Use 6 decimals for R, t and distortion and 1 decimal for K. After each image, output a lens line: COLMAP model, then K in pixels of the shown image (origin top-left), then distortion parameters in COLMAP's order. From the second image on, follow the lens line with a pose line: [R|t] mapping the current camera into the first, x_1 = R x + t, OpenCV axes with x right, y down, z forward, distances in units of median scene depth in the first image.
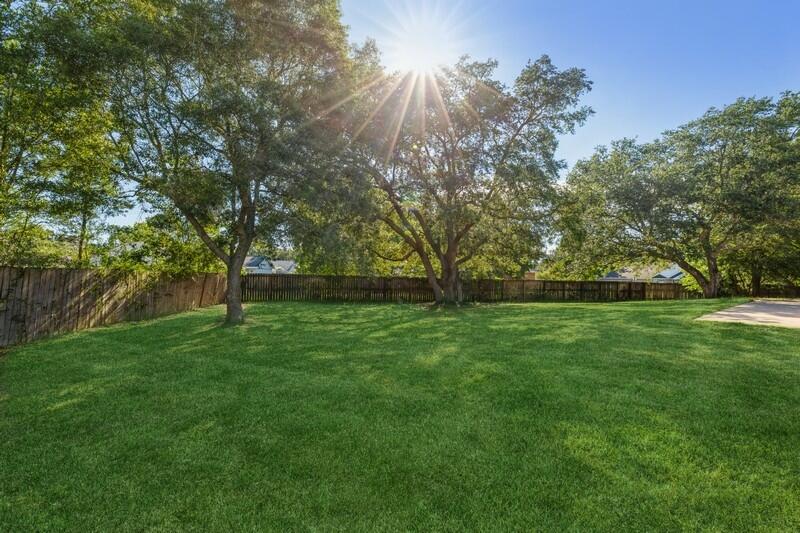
lens RADIAL K [[382.4, 0, 397.9], [0, 382.4, 271.0], [0, 0, 1]] dist [0.001078, 0.000434]
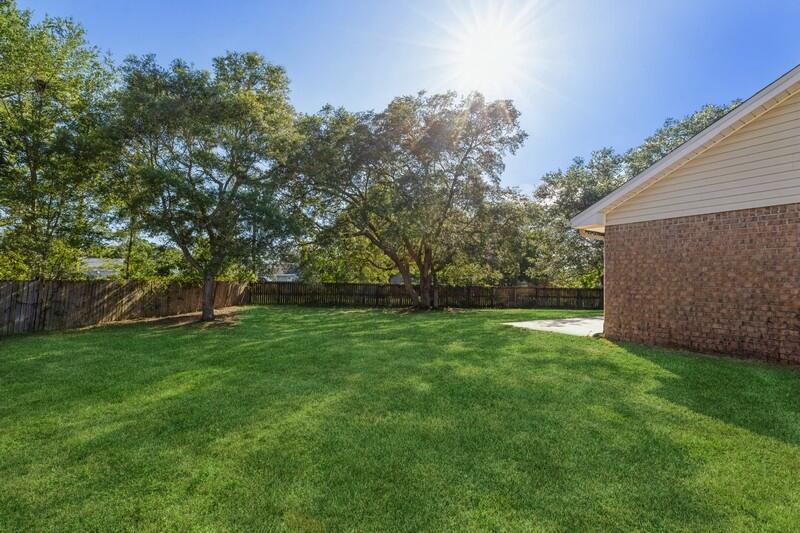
lens RADIAL K [[382.4, 0, 400.3], [0, 382.4, 272.8], [0, 0, 1]] dist [0.001078, 0.000434]
pose [[0.981873, -0.005585, -0.189455, 0.275537], [0.003801, 0.999945, -0.009780, -0.007941], [0.189499, 0.008882, 0.981841, -0.111699]]
